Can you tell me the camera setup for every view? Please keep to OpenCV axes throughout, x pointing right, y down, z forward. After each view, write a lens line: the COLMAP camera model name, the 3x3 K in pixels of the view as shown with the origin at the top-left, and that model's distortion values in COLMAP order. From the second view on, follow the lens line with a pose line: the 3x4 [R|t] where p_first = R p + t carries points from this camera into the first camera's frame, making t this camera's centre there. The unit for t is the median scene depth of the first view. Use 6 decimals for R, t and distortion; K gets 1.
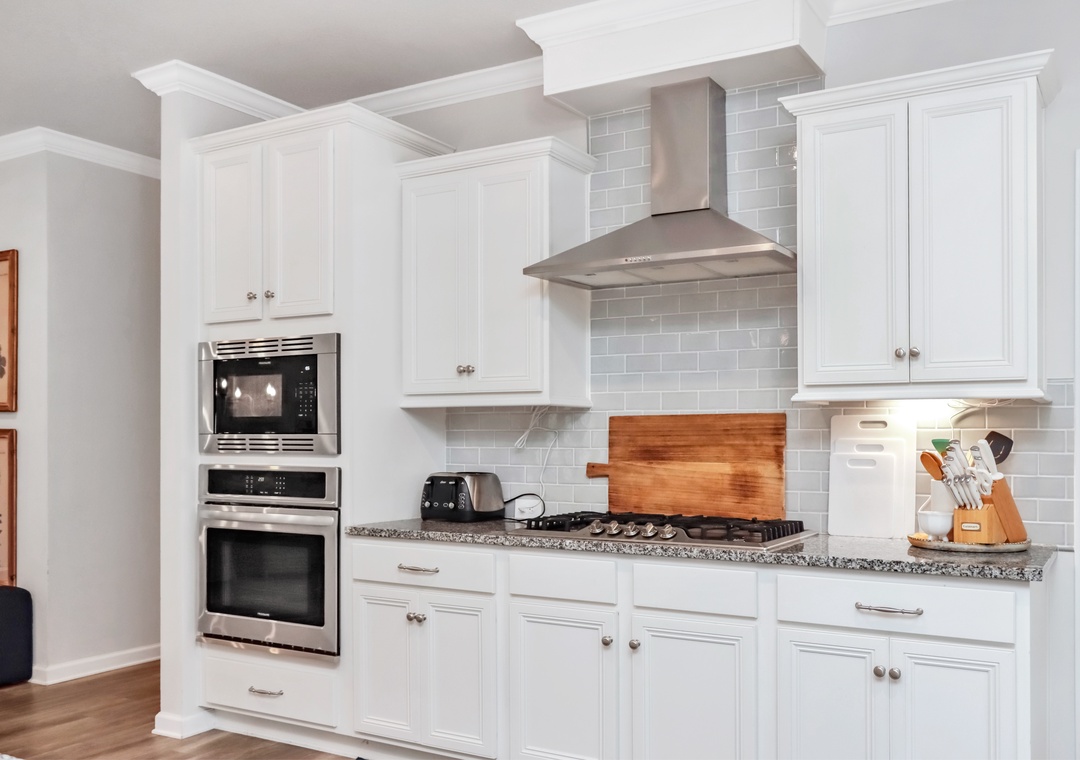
lens RADIAL K [[1013.4, 0, 512.9], [0, 1013.4, 429.4], [0, 0, 1]] dist [0.001915, 0.004303]
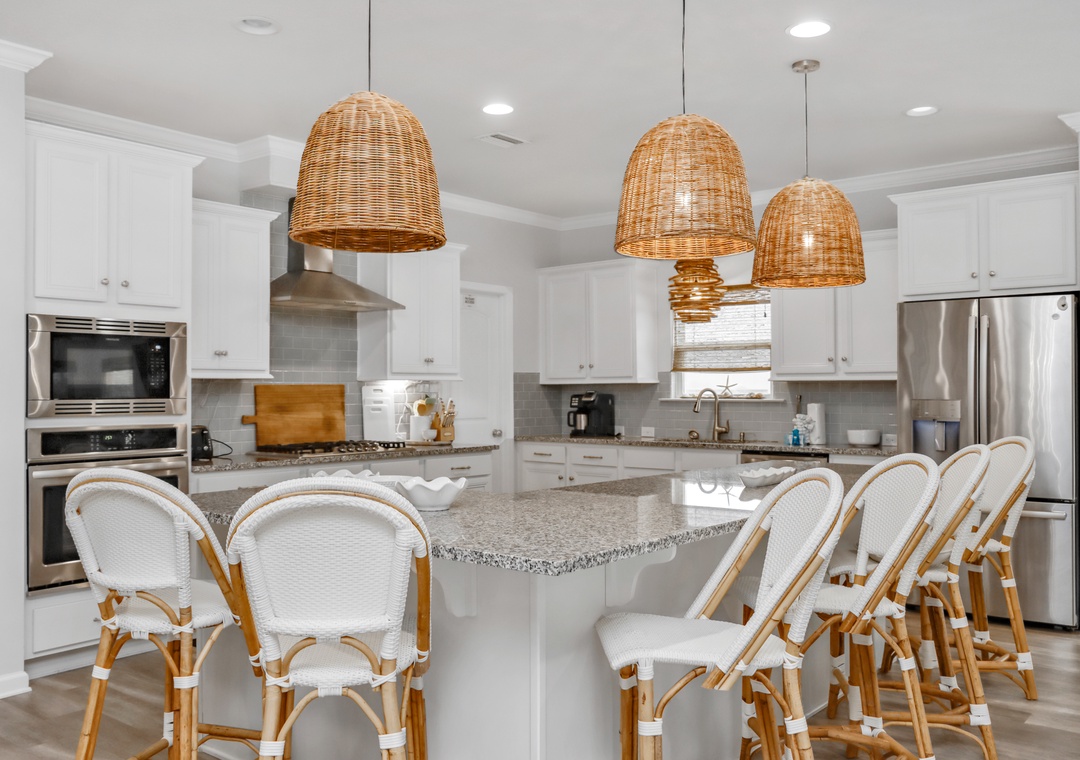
lens RADIAL K [[961.3, 0, 557.7], [0, 961.3, 379.2], [0, 0, 1]] dist [-0.007576, 0.008388]
pose [[0.112897, 0.009418, 0.993562, -1.331905], [-0.004079, 0.999951, -0.009016, -0.011148], [-0.993598, -0.003035, 0.112930, 0.359242]]
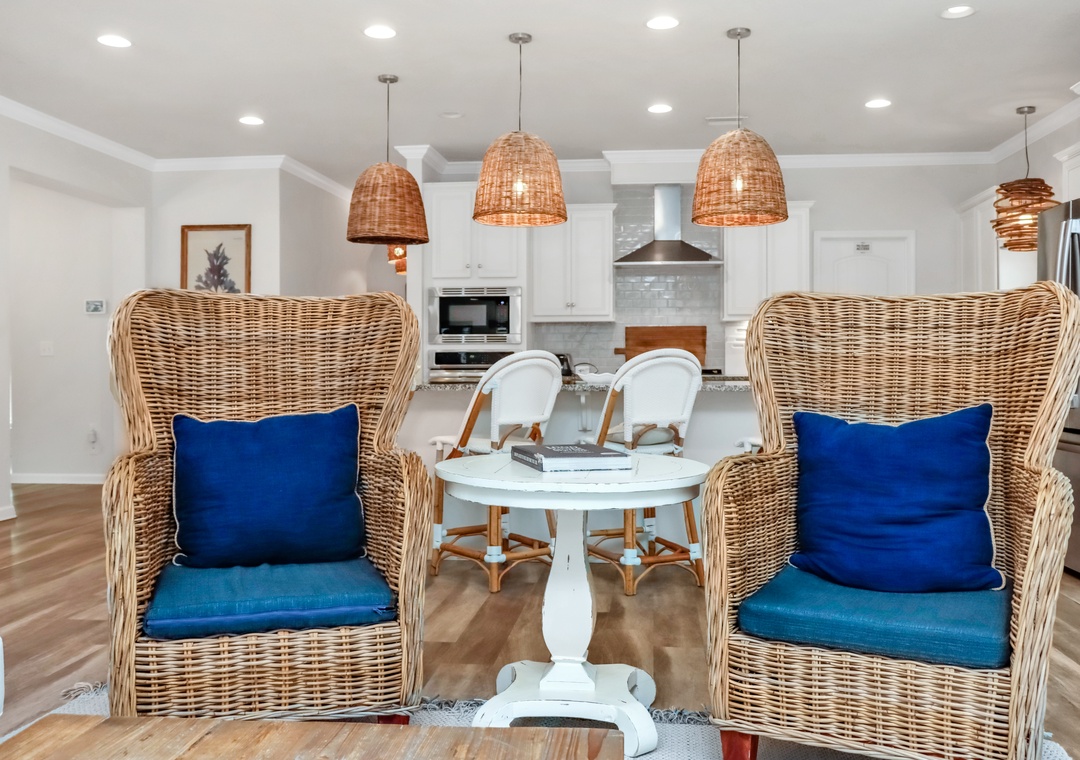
lens RADIAL K [[961.3, 0, 557.7], [0, 961.3, 379.2], [0, 0, 1]] dist [-0.007576, 0.008388]
pose [[0.896480, -0.015435, 0.442816, -0.972594], [0.000518, 0.999429, 0.033788, 0.030465], [-0.443084, -0.030061, 0.895976, -0.828710]]
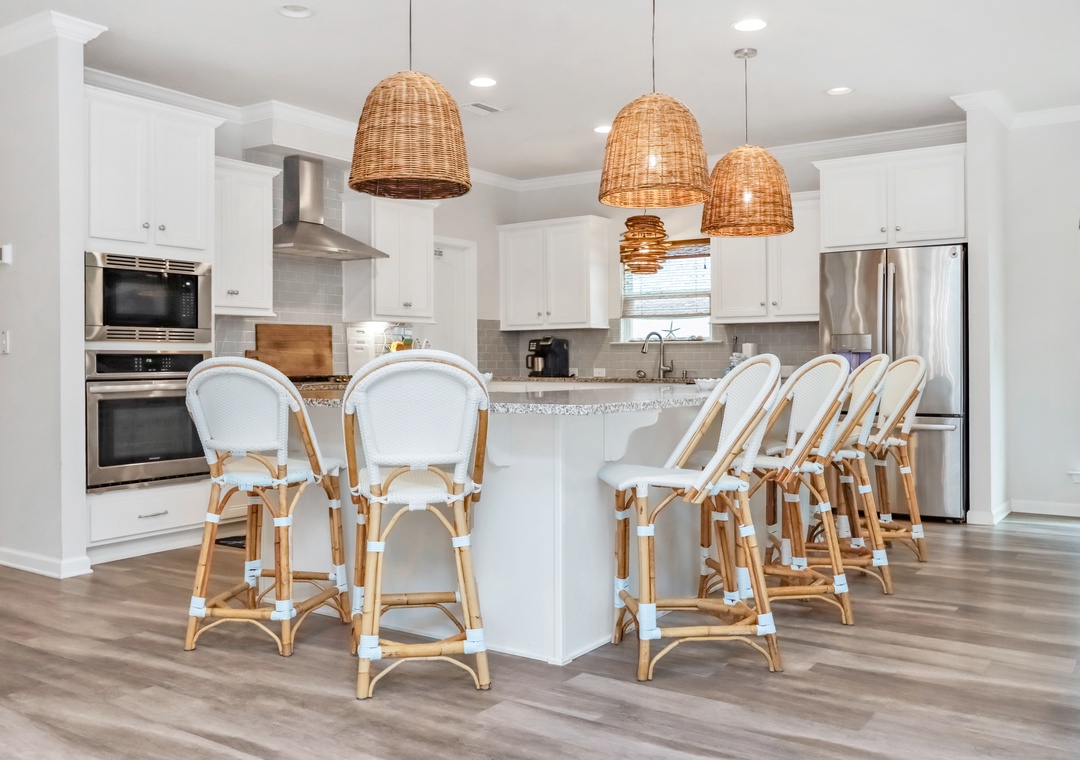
lens RADIAL K [[972.2, 0, 543.7], [0, 972.2, 345.9], [0, 0, 1]] dist [0.001048, 0.002303]
pose [[0.050845, 0.011898, 0.998636, -1.562652], [-0.006709, 0.999911, -0.011571, 0.042091], [-0.998684, -0.006111, 0.050920, 0.409975]]
